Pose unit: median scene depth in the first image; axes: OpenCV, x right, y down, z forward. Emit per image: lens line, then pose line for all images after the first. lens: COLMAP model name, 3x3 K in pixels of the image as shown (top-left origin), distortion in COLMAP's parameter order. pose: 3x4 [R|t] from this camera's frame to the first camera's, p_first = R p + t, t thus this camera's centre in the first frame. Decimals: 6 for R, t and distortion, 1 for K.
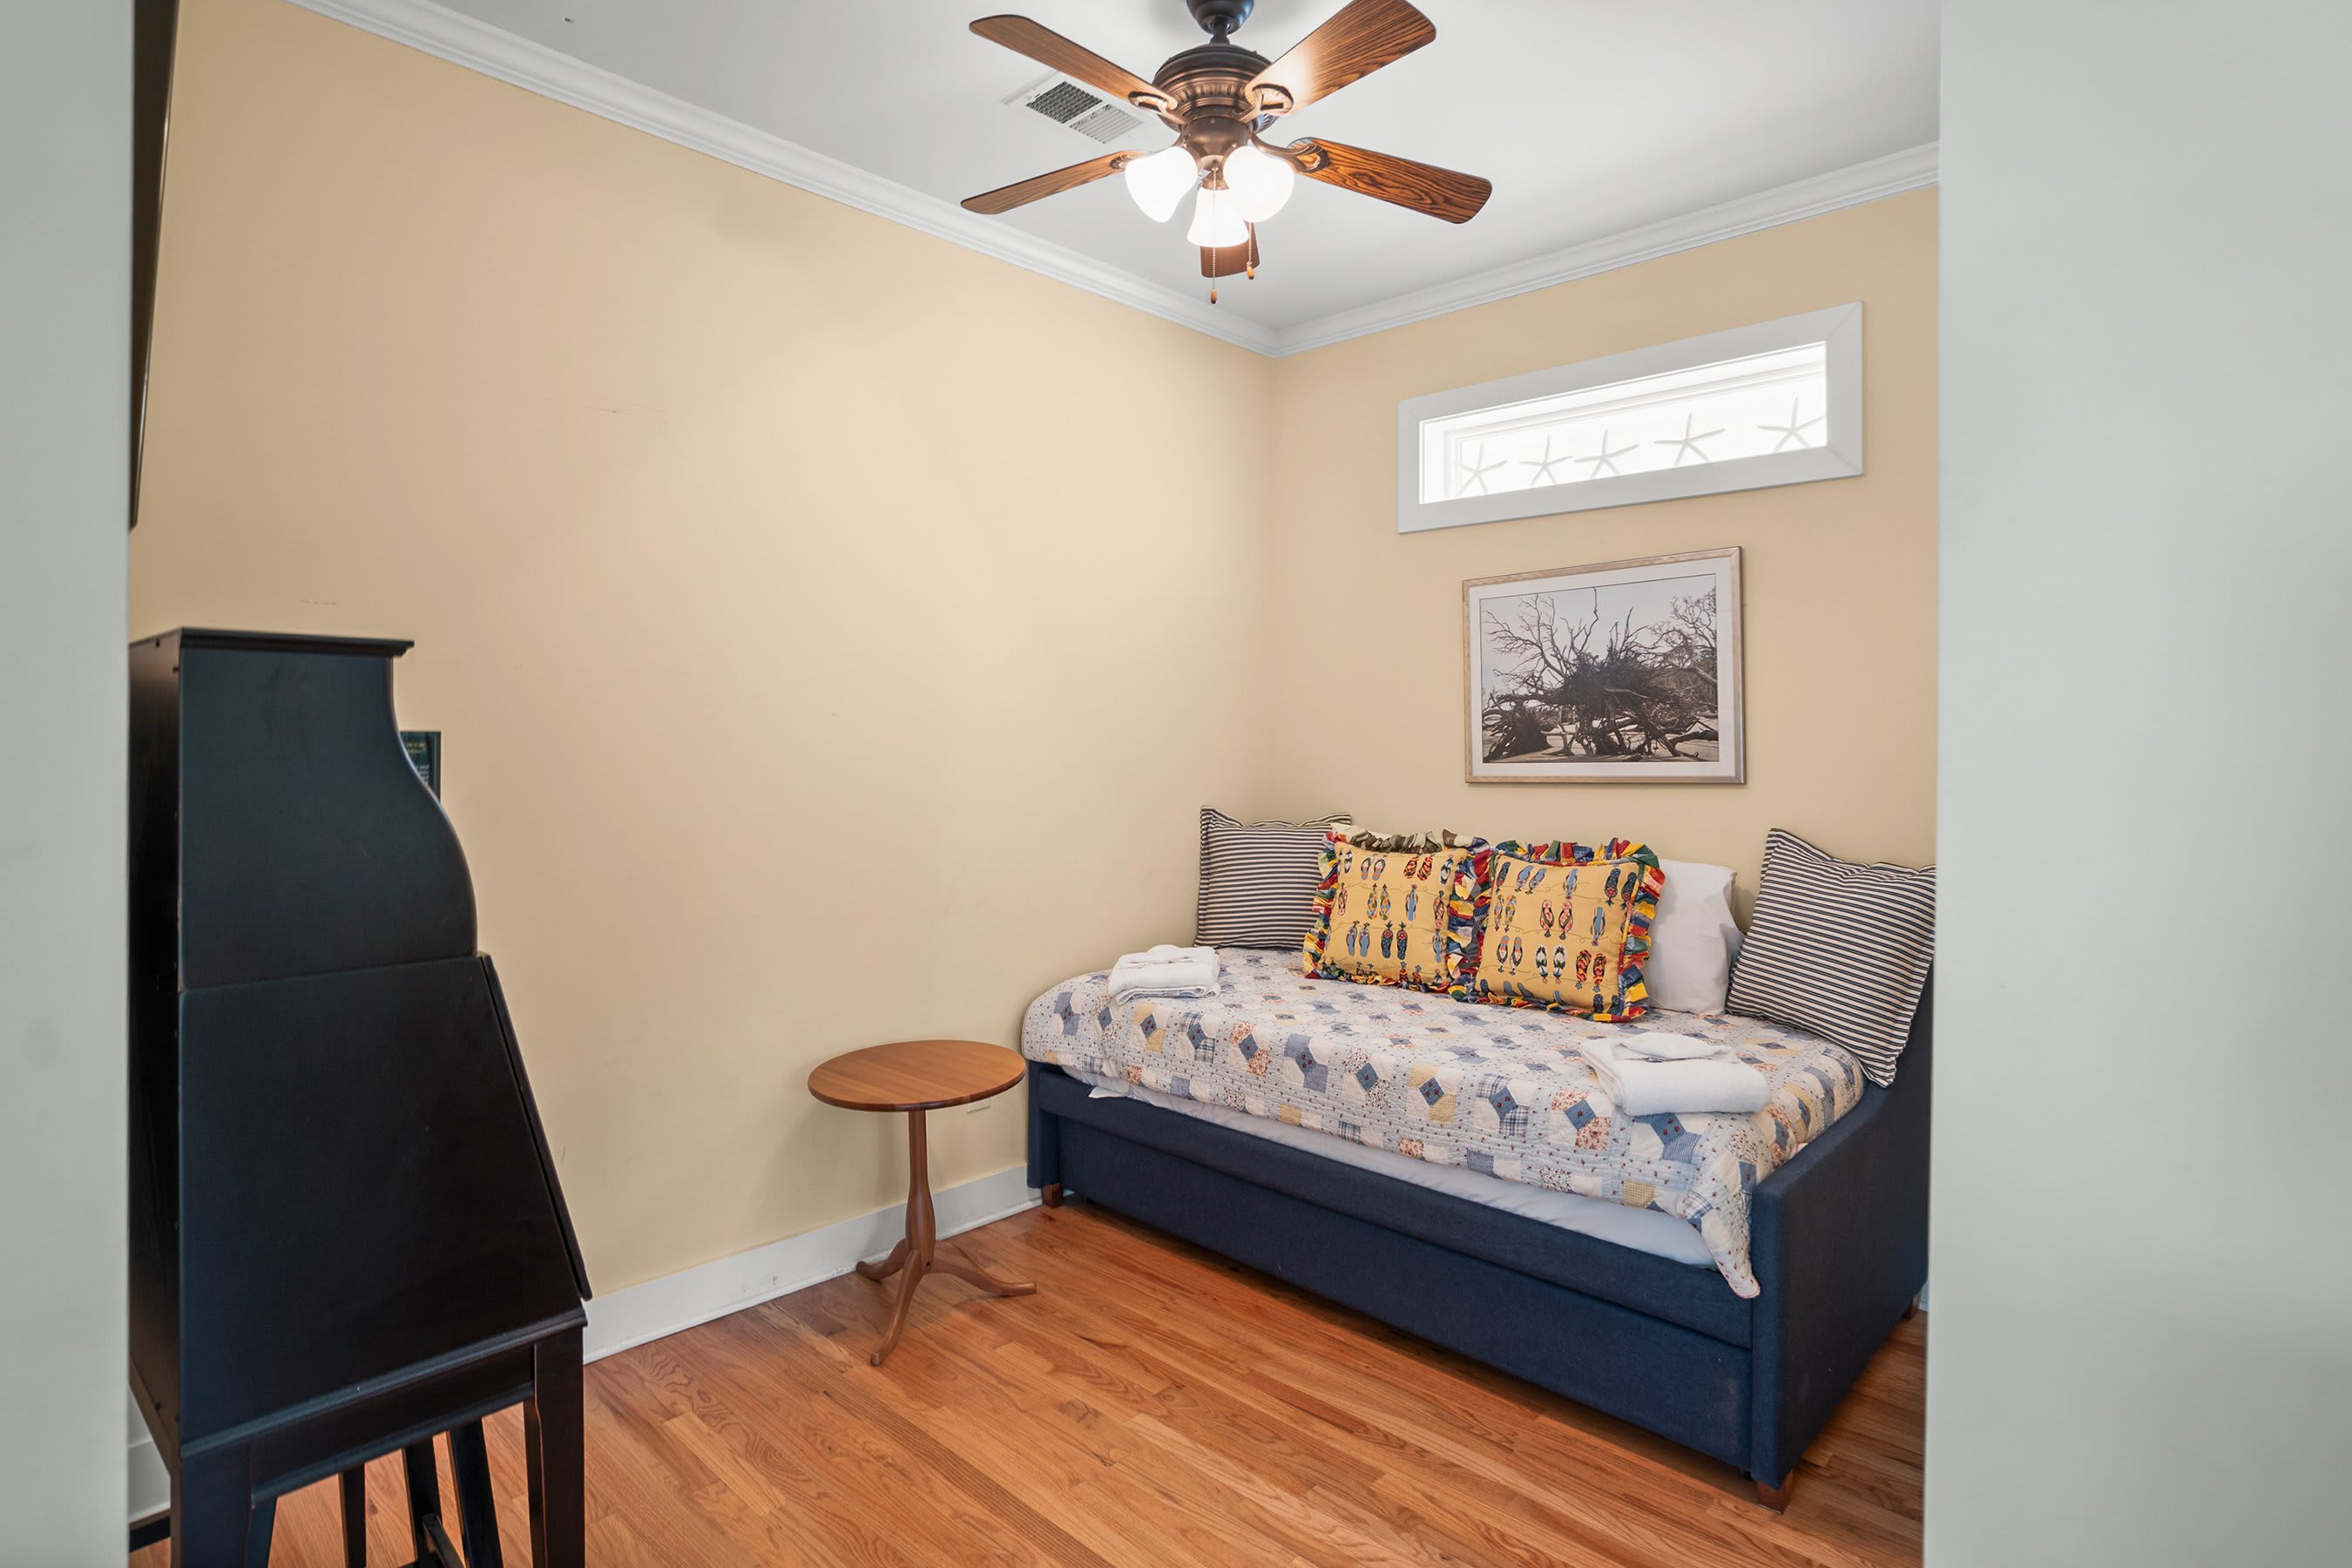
lens RADIAL K [[1186.6, 0, 1178.1], [0, 1186.6, 774.6], [0, 0, 1]] dist [-0.000205, -0.000006]
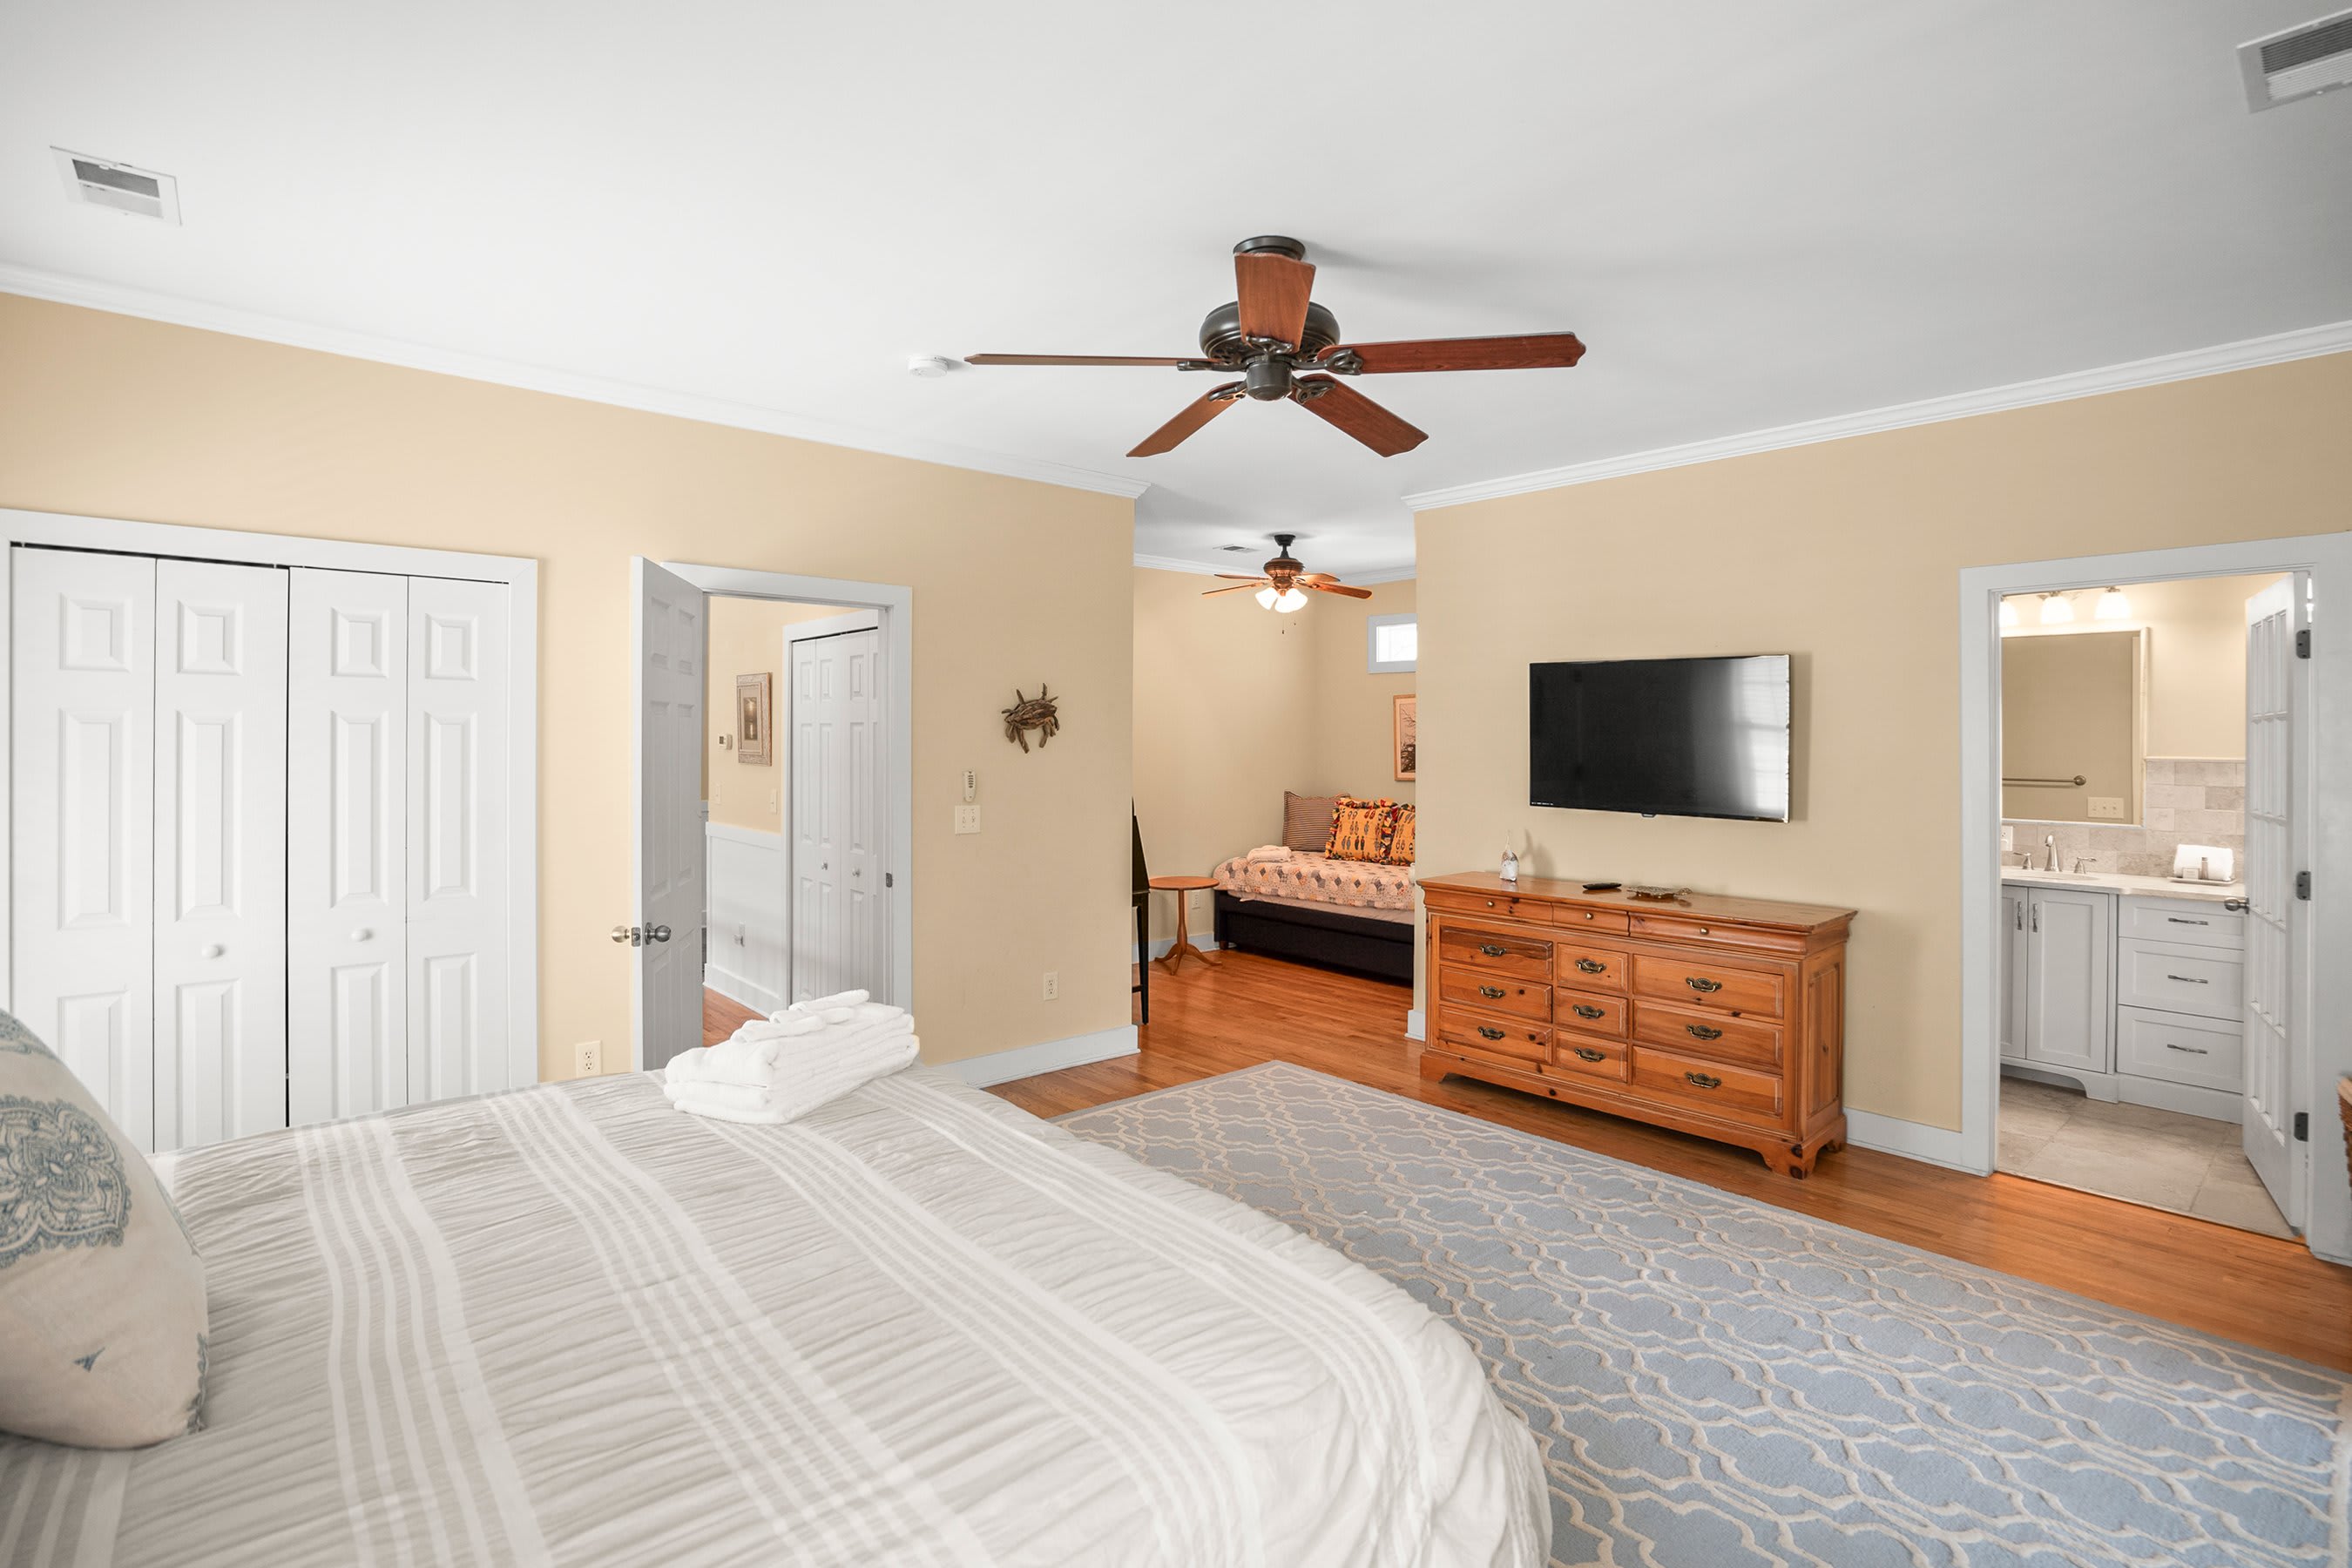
lens RADIAL K [[1091.5, 0, 1175.1], [0, 1091.5, 765.4], [0, 0, 1]] dist [-0.004708, 0.006405]
pose [[0.995336, -0.000572, -0.096471, 0.014873], [0.000304, 0.999996, -0.002798, -0.019502], [0.096473, 0.002755, 0.995332, -1.366655]]
